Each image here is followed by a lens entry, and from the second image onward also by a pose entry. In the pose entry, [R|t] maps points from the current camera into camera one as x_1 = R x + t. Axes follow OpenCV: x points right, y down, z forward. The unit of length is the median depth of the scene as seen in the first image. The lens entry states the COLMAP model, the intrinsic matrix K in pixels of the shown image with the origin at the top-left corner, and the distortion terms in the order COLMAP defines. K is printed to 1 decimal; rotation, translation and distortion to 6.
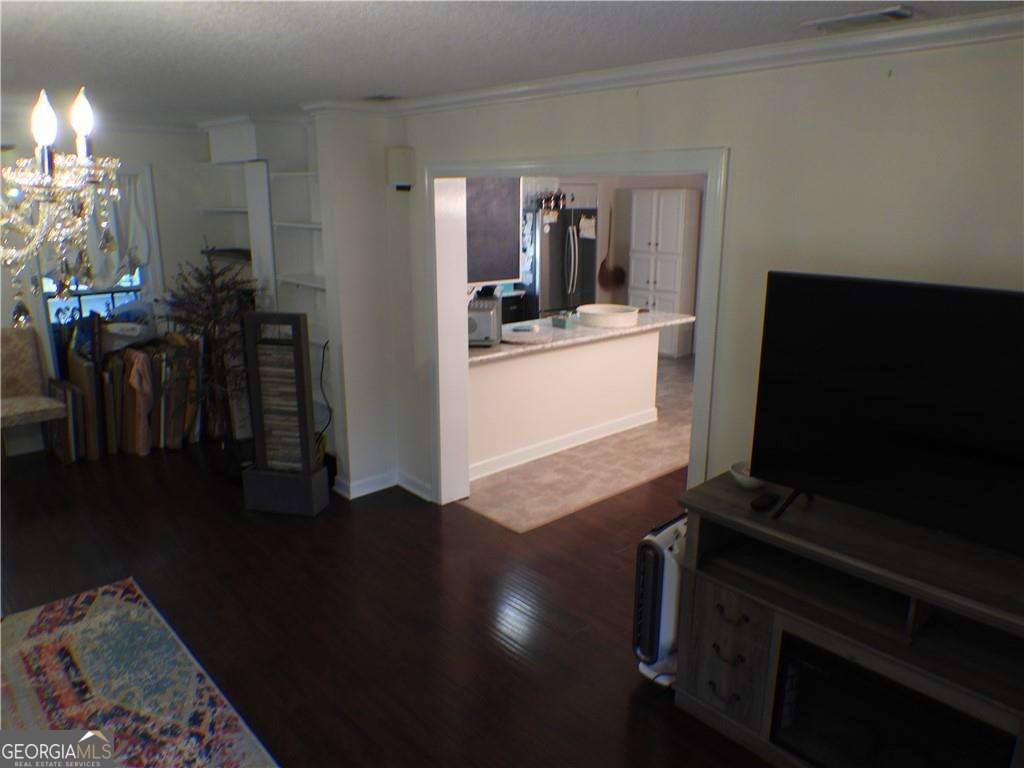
lens RADIAL K [[732.5, 0, 512.0], [0, 732.5, 384.0], [0, 0, 1]] dist [-0.012154, 0.000327]
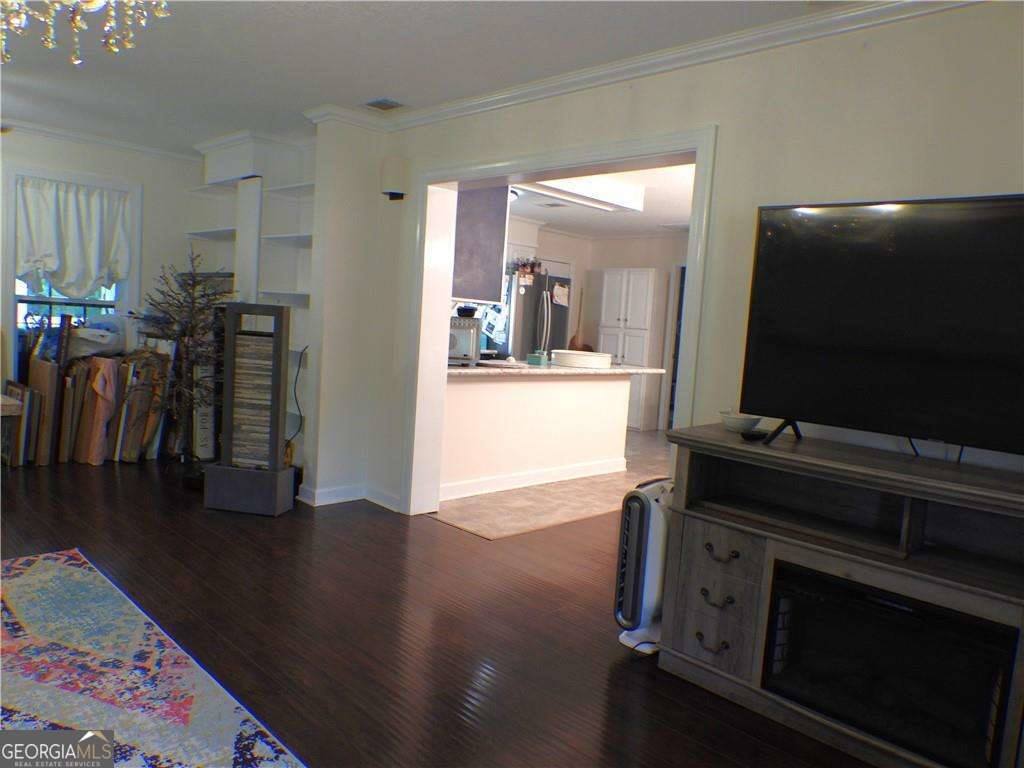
lens RADIAL K [[732.5, 0, 512.0], [0, 732.5, 384.0], [0, 0, 1]] dist [-0.012154, 0.000327]
pose [[0.996819, 0.058844, 0.053756, -0.024563], [-0.049211, 0.984959, -0.165635, 0.151869], [-0.062694, 0.162462, 0.984721, 0.011134]]
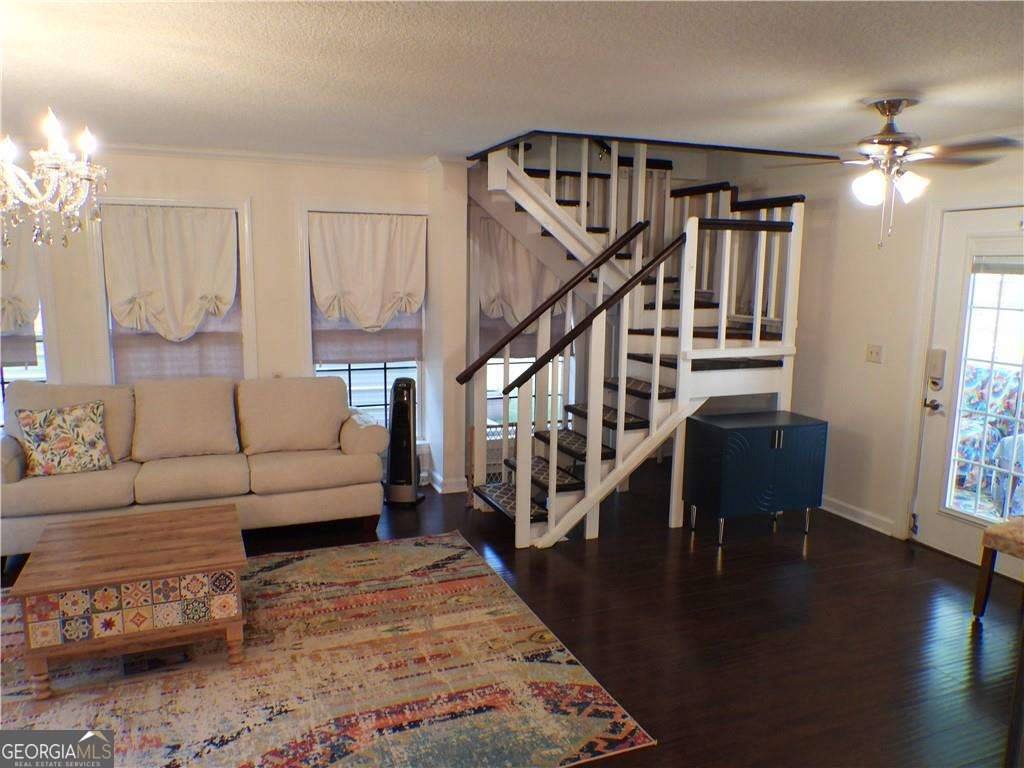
lens RADIAL K [[732.5, 0, 512.0], [0, 732.5, 384.0], [0, 0, 1]] dist [-0.012154, 0.000327]
pose [[-0.345083, 0.137341, -0.928469, 0.099404], [-0.247854, 0.940785, 0.231283, -0.148407], [0.905255, 0.309937, -0.290608, 0.798943]]
